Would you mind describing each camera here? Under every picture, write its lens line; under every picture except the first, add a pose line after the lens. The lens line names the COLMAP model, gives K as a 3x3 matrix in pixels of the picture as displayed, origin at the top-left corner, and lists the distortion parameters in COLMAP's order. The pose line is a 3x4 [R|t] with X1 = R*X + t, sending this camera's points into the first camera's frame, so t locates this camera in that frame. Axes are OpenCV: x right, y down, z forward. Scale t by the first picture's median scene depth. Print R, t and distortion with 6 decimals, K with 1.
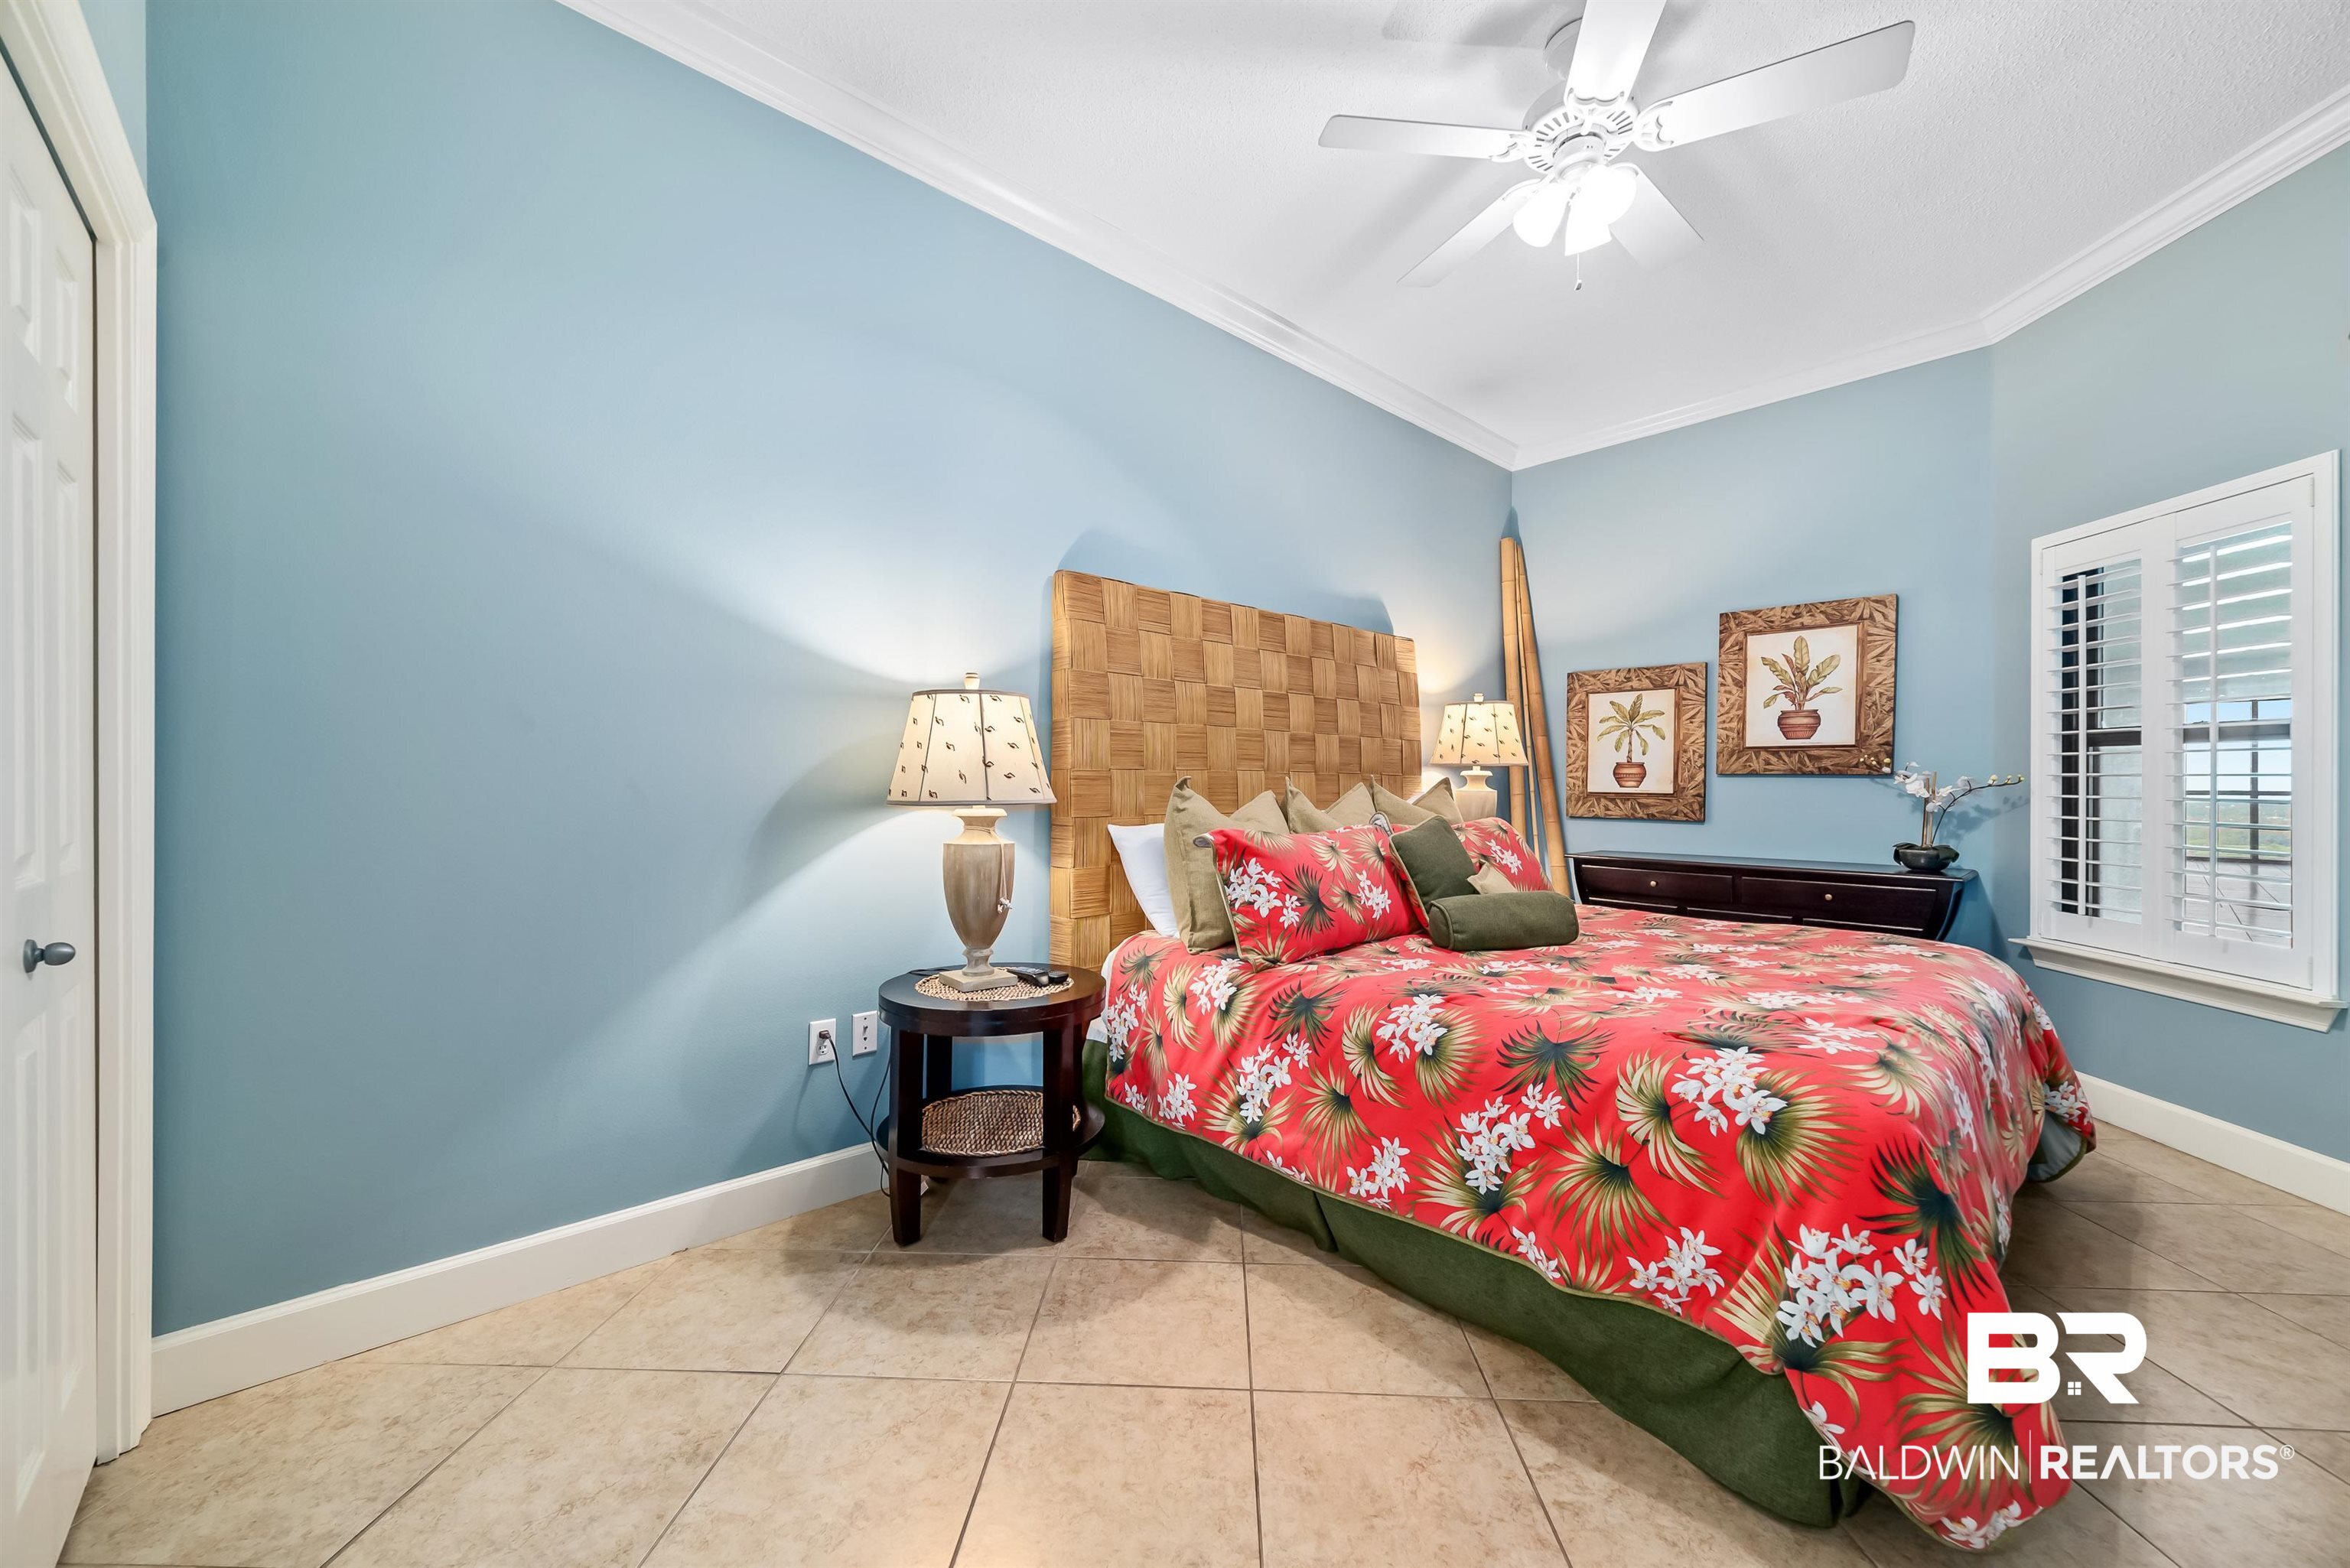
lens RADIAL K [[902.8, 0, 1174.6], [0, 902.8, 788.7], [0, 0, 1]] dist [-0.000692, 0.000232]
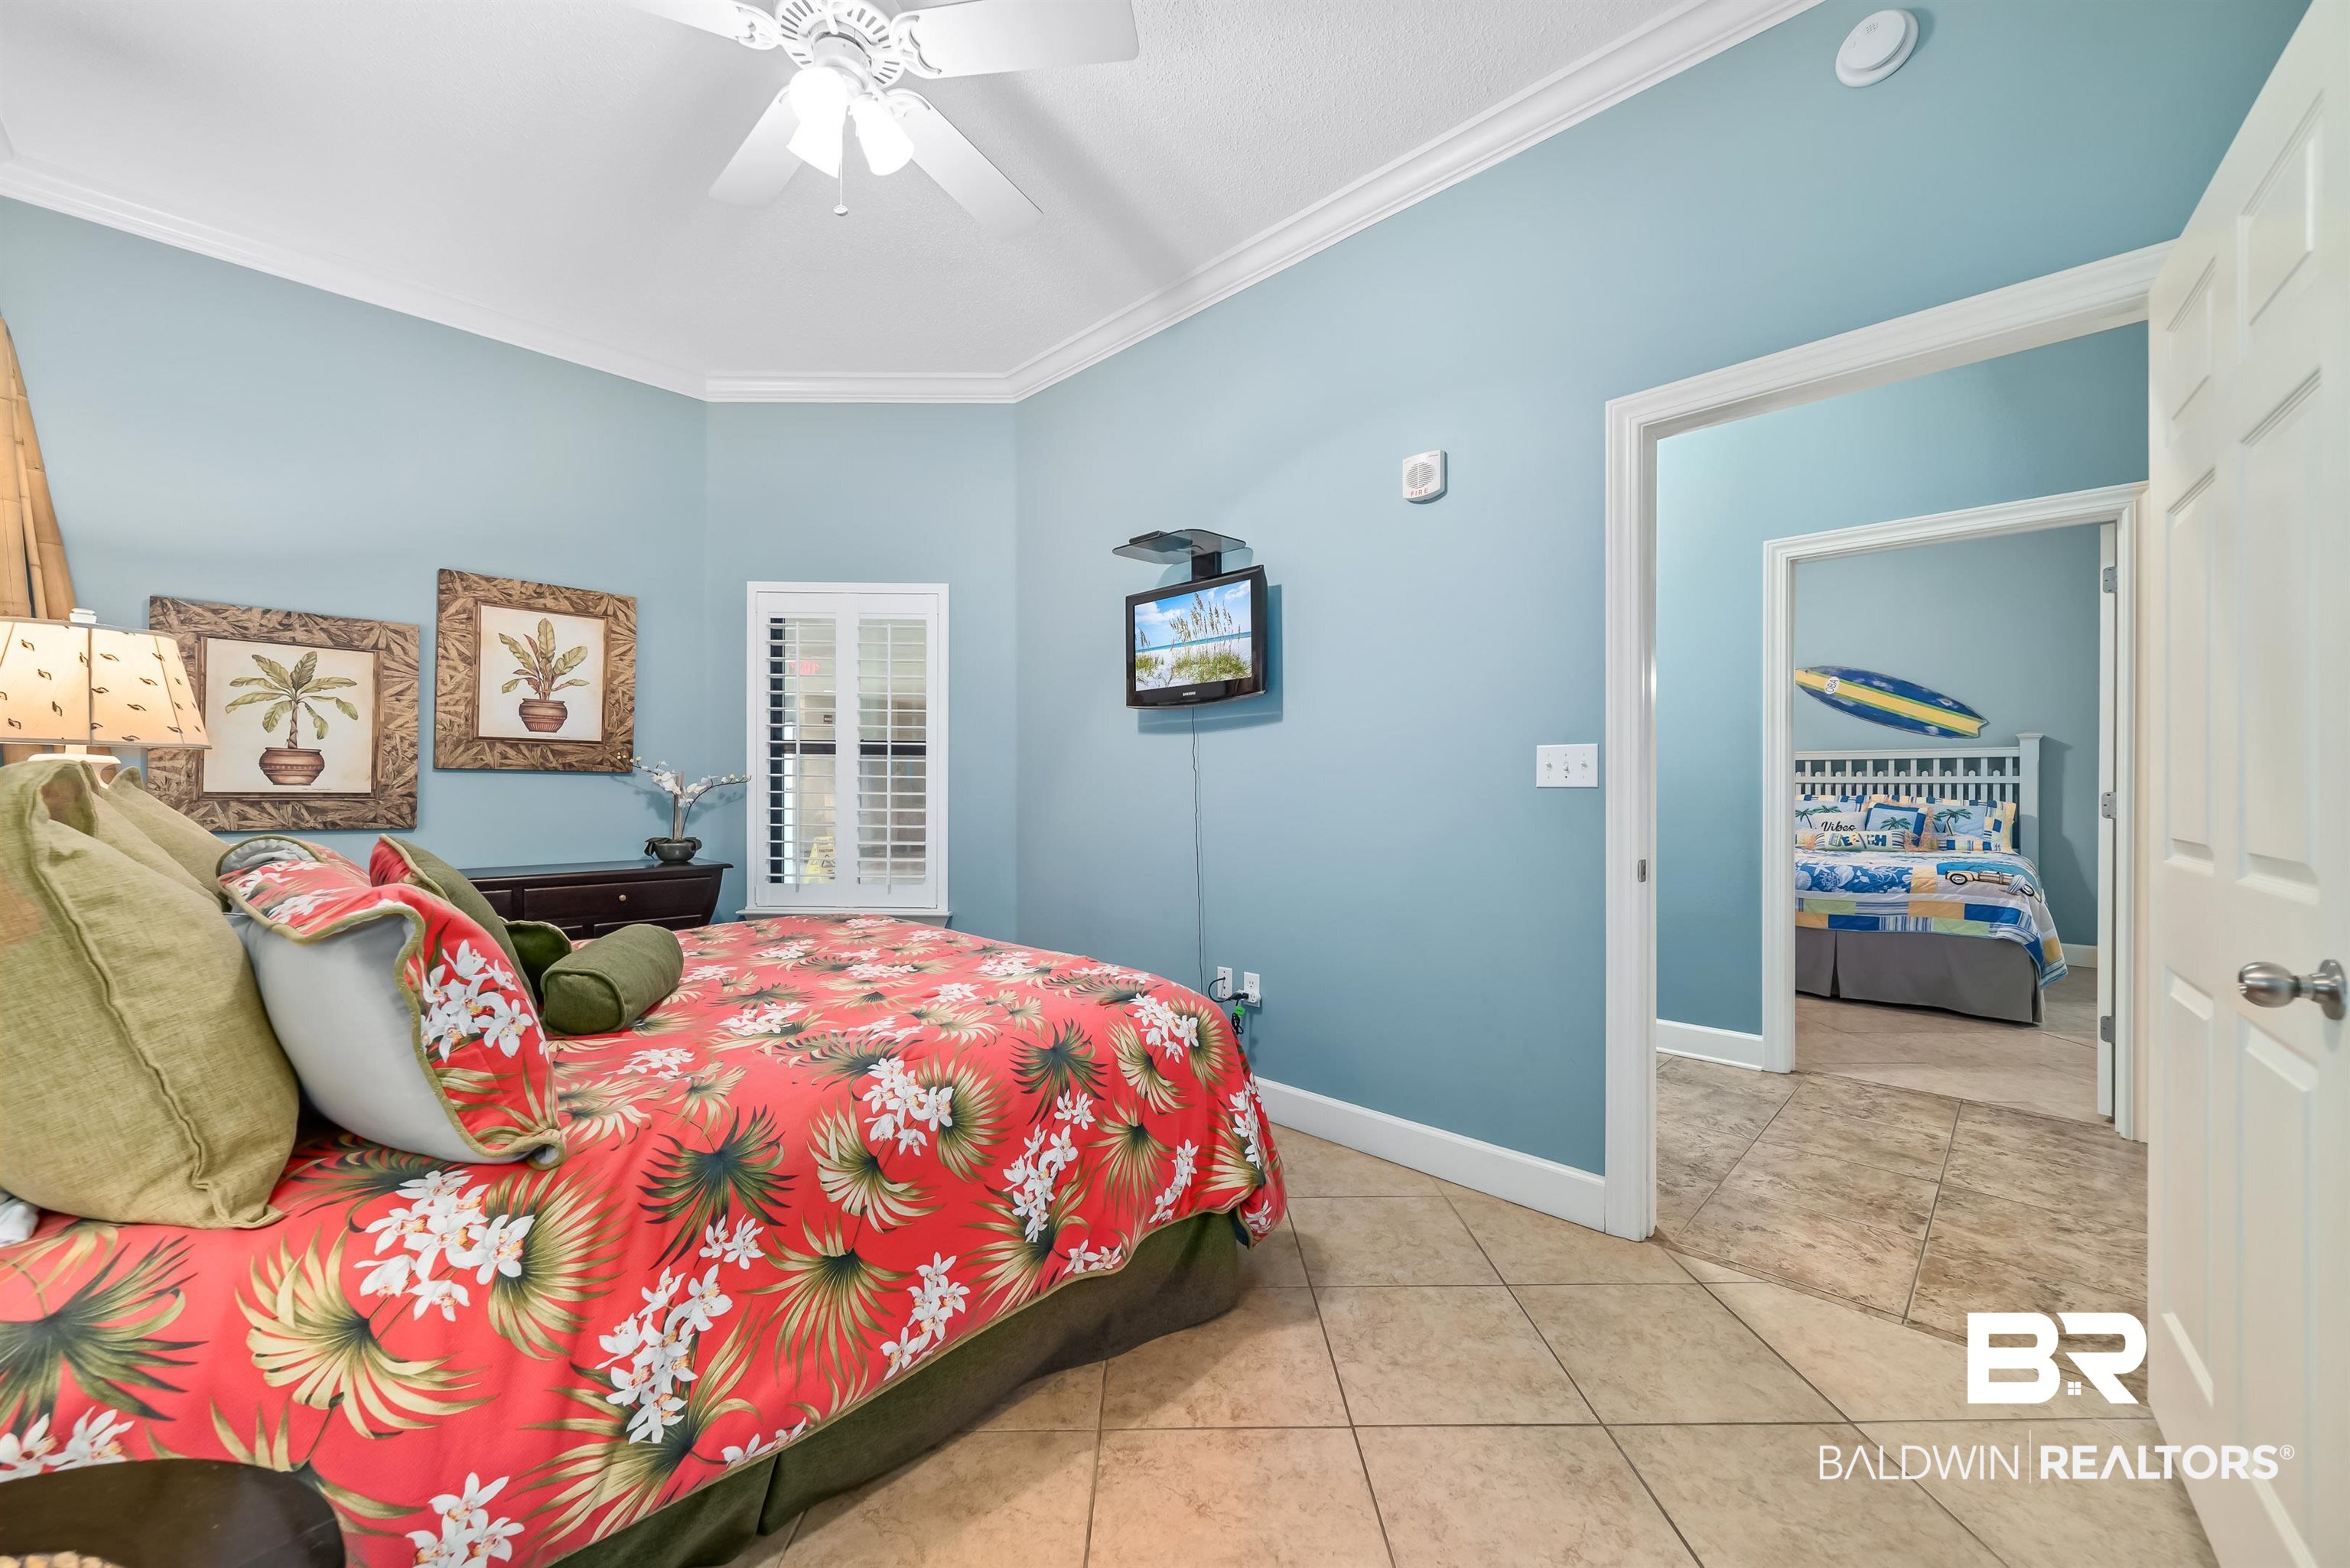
lens RADIAL K [[902.8, 0, 1174.6], [0, 902.8, 788.7], [0, 0, 1]] dist [-0.000692, 0.000232]
pose [[-0.068859, -0.005903, 0.997609, -0.273301], [-0.000564, 0.999983, 0.005878, -0.003377], [-0.997626, -0.000157, -0.068861, 0.449949]]
